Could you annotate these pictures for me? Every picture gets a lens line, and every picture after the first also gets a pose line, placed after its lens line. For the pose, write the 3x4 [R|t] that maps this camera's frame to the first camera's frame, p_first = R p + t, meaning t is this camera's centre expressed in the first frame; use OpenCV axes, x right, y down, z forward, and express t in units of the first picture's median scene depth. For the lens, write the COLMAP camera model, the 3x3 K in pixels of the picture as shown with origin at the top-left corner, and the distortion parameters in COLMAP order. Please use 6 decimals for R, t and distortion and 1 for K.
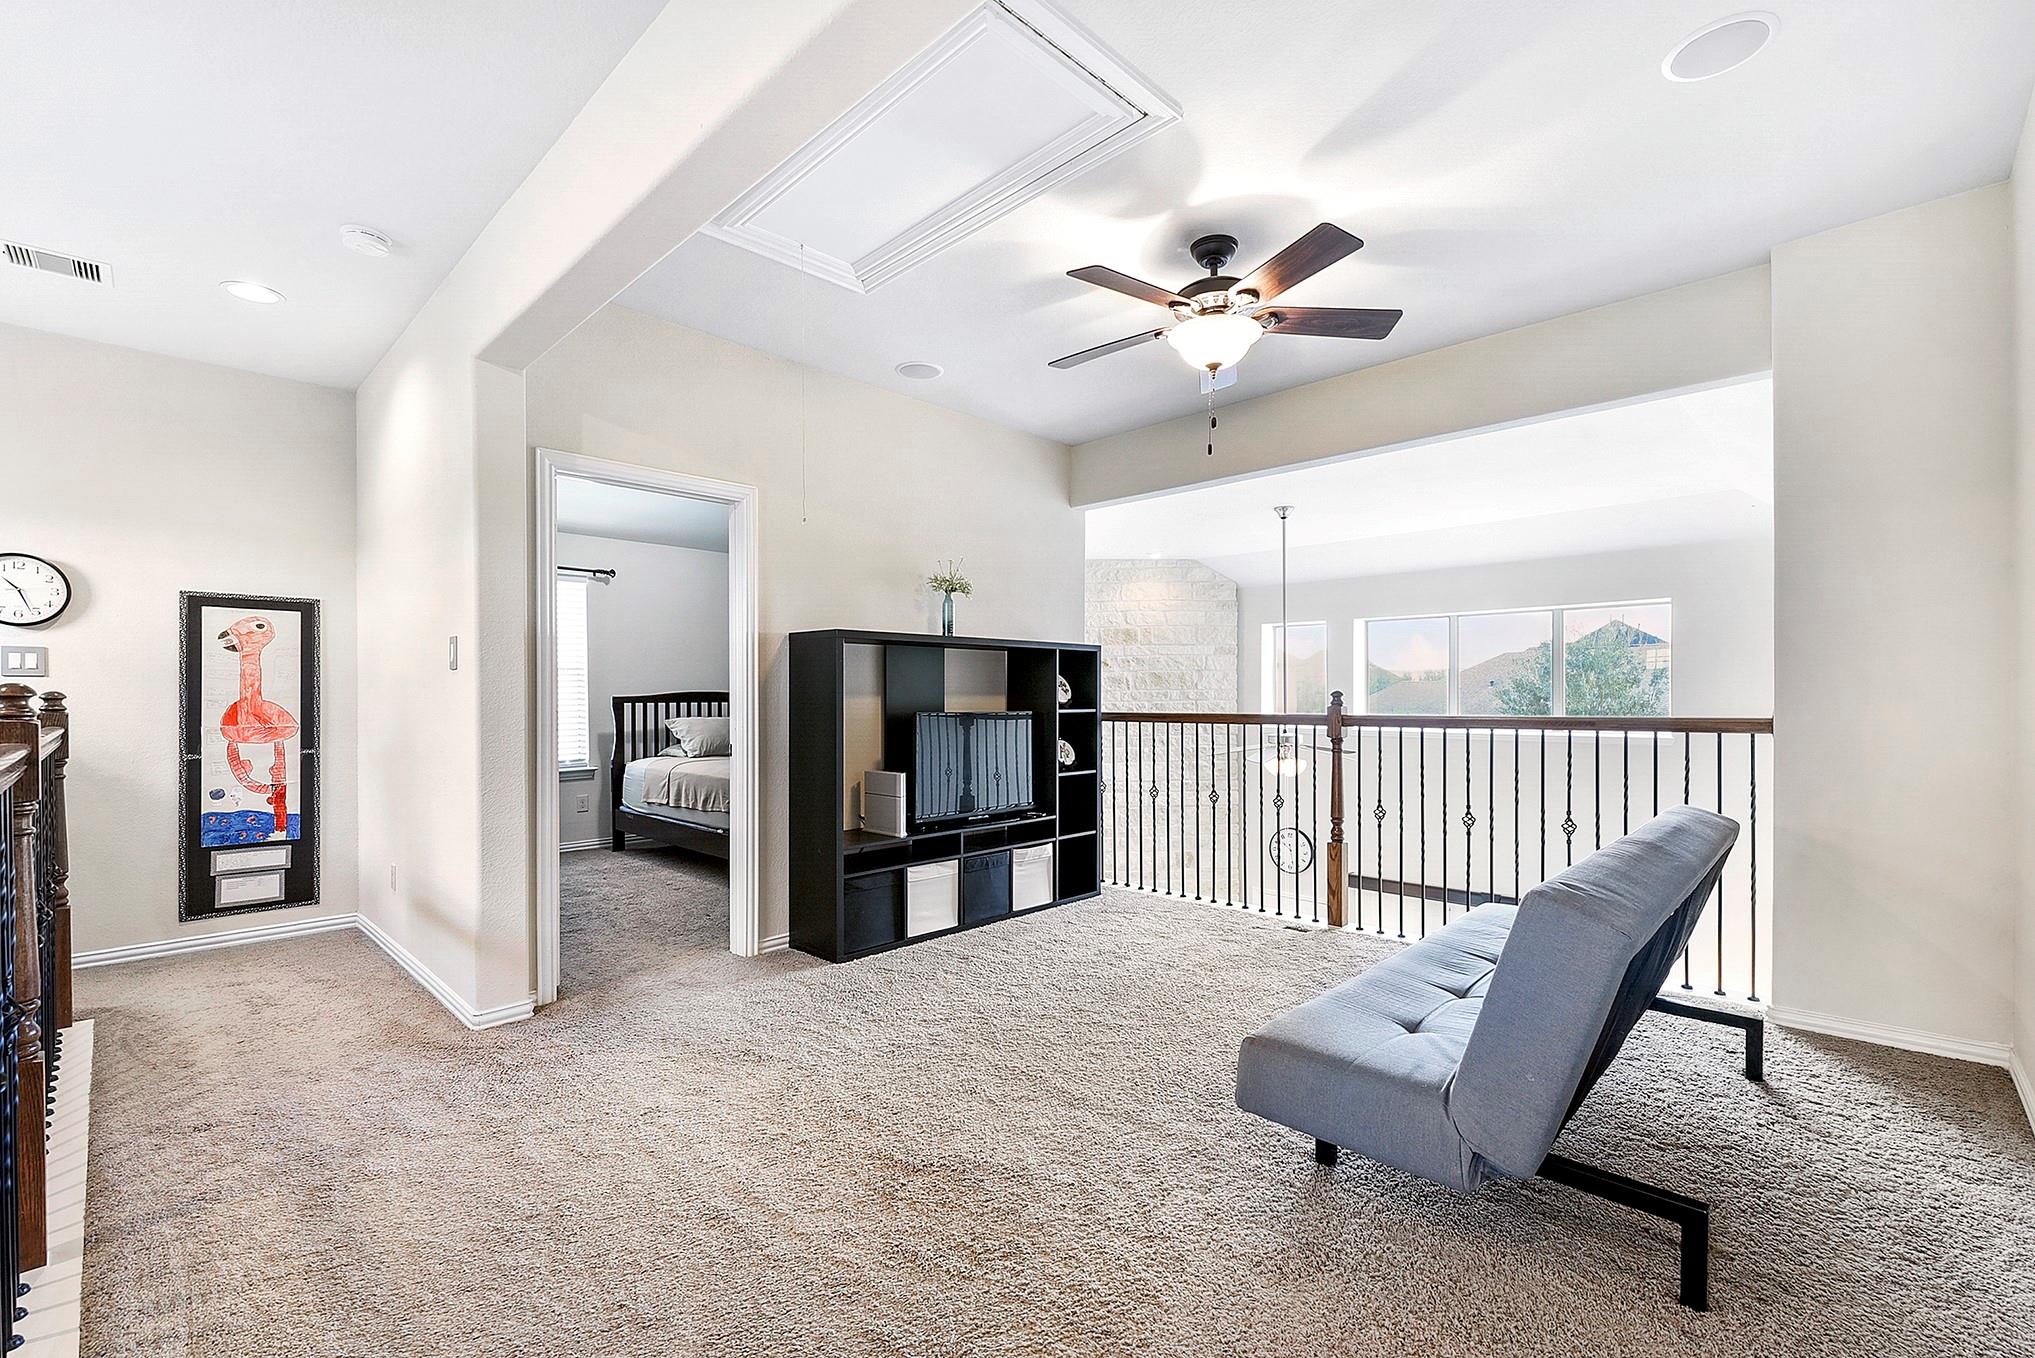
lens RADIAL K [[887.6, 0, 1043.1], [0, 887.6, 698.9], [0, 0, 1]] dist [0.013043, -0.009067]
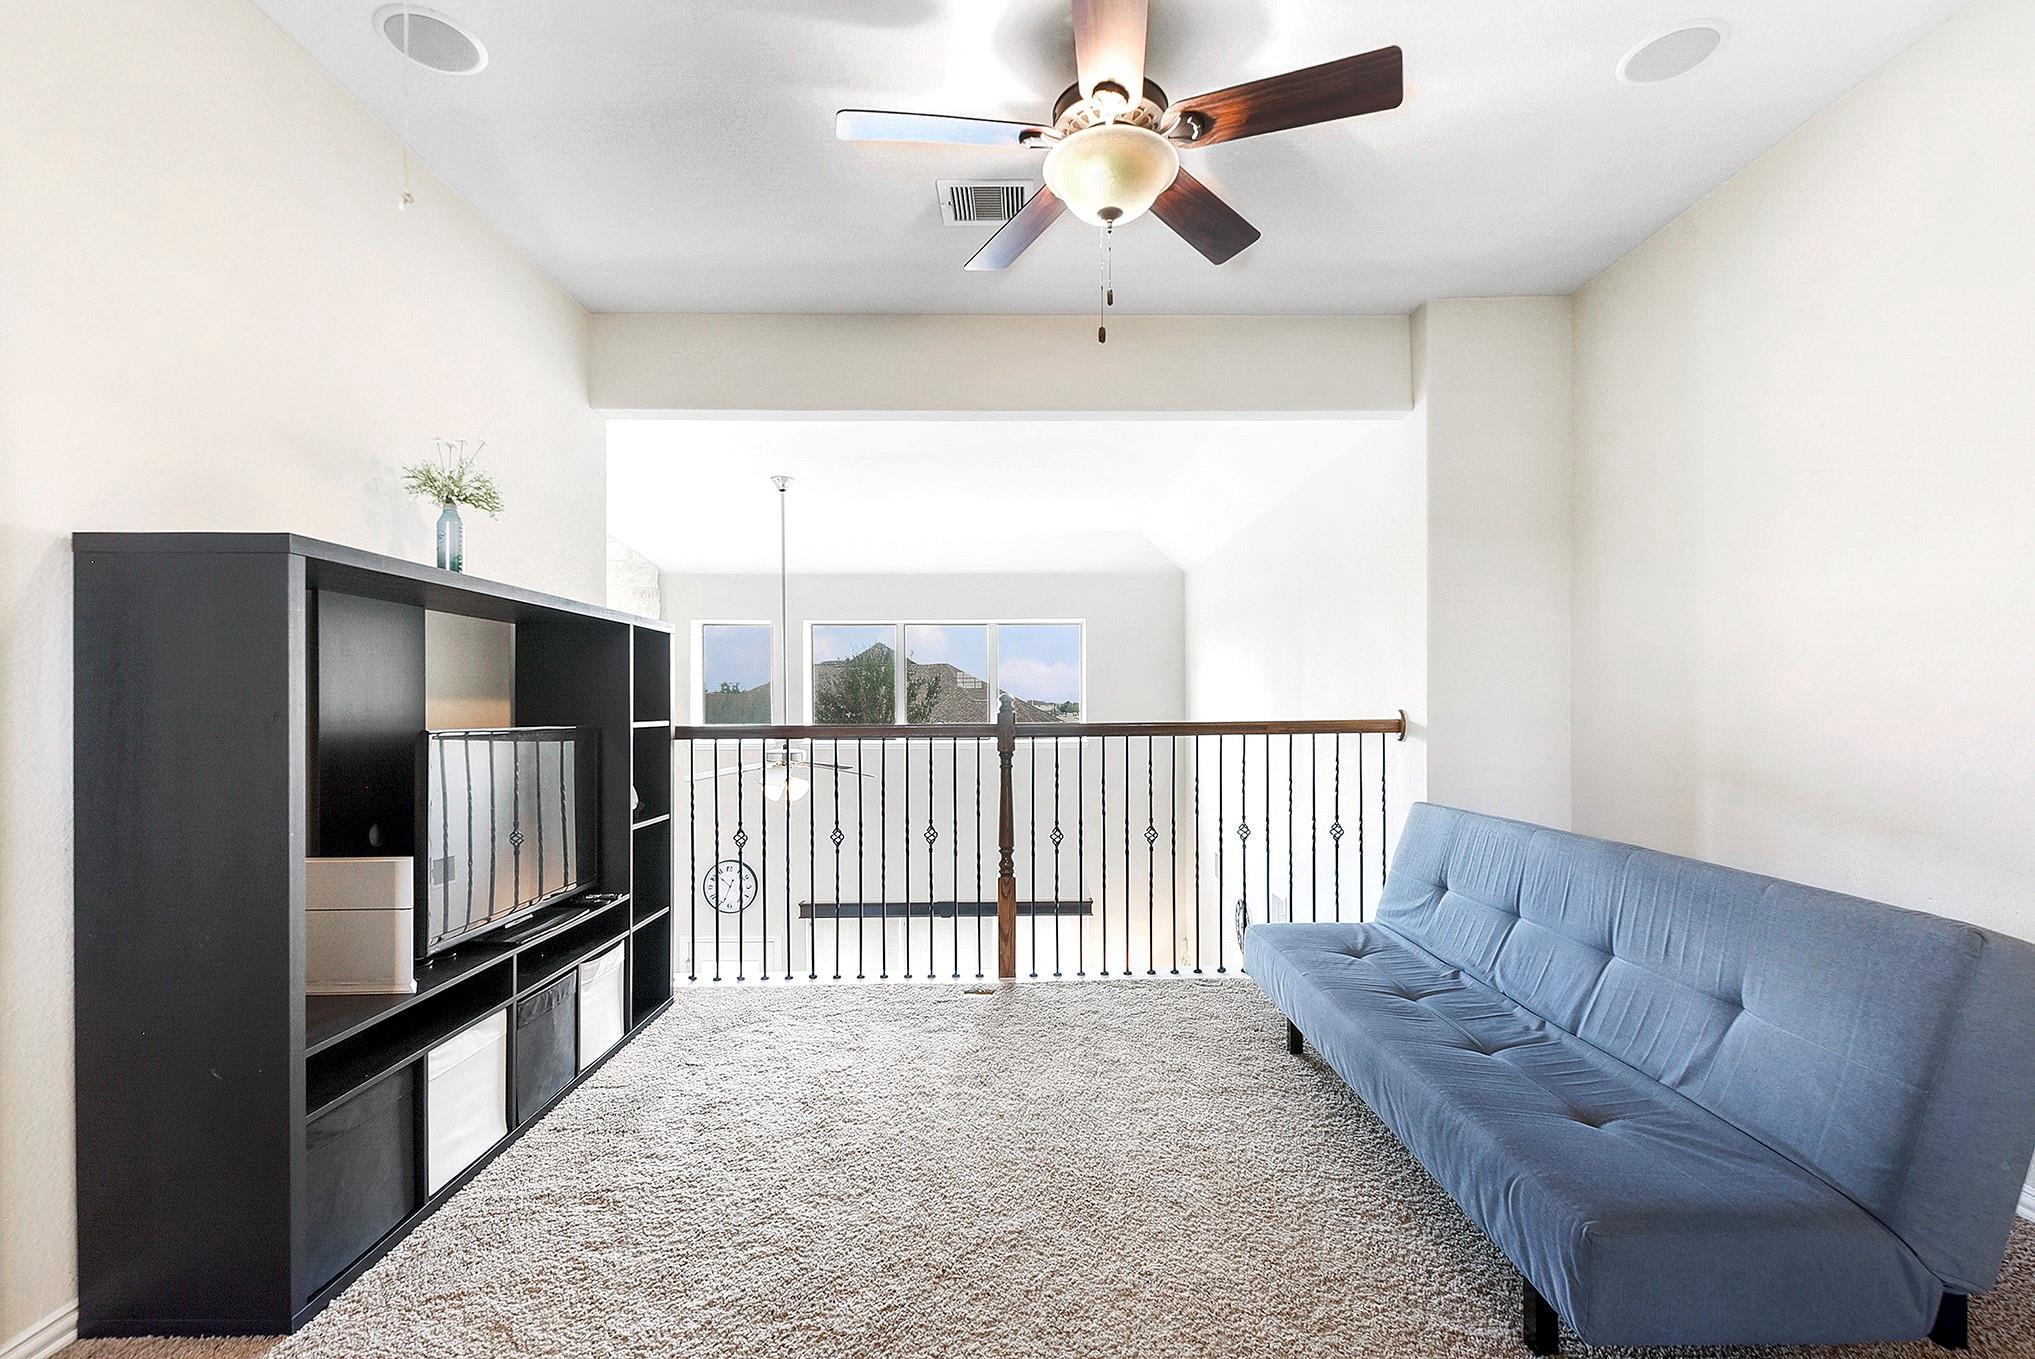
lens RADIAL K [[887.6, 0, 1033.3], [0, 887.6, 712.1], [0, 0, 1]] dist [0.013043, -0.009067]
pose [[0.711954, -0.005889, 0.702202, -0.228702], [0.005743, 0.999980, 0.002563, 0.005140], [-0.702203, 0.002208, 0.711974, 0.378003]]
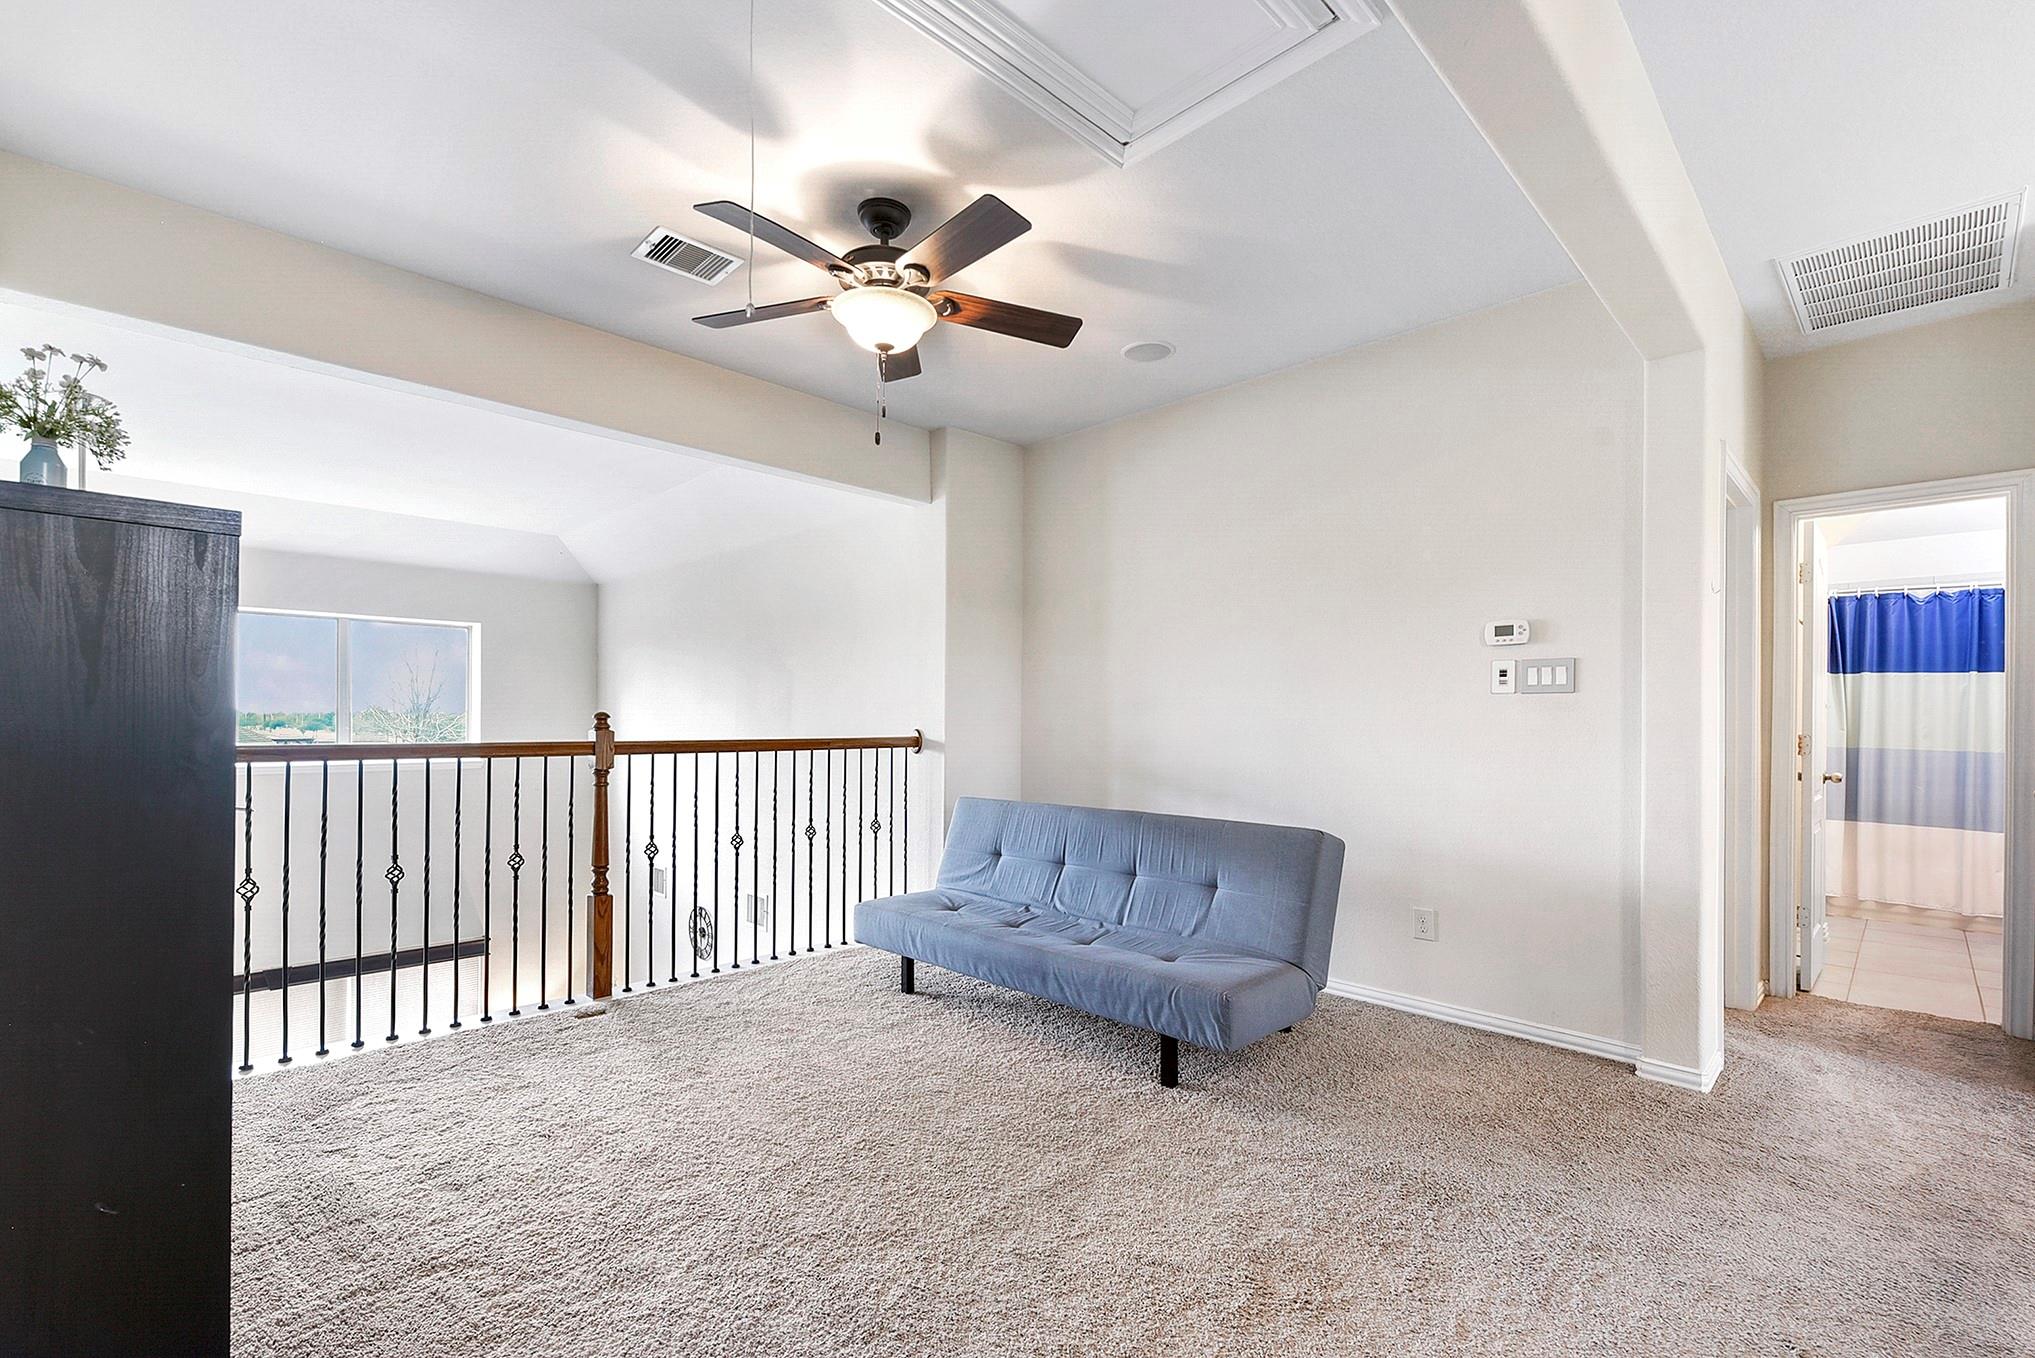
lens RADIAL K [[887.6, 0, 997.9], [0, 887.6, 724.6], [0, 0, 1]] dist [0.013043, -0.009067]
pose [[0.036398, 0.001648, 0.999336, -0.471866], [-0.001427, 0.999998, -0.001597, 0.002281], [-0.999336, -0.001368, 0.036400, 0.582951]]
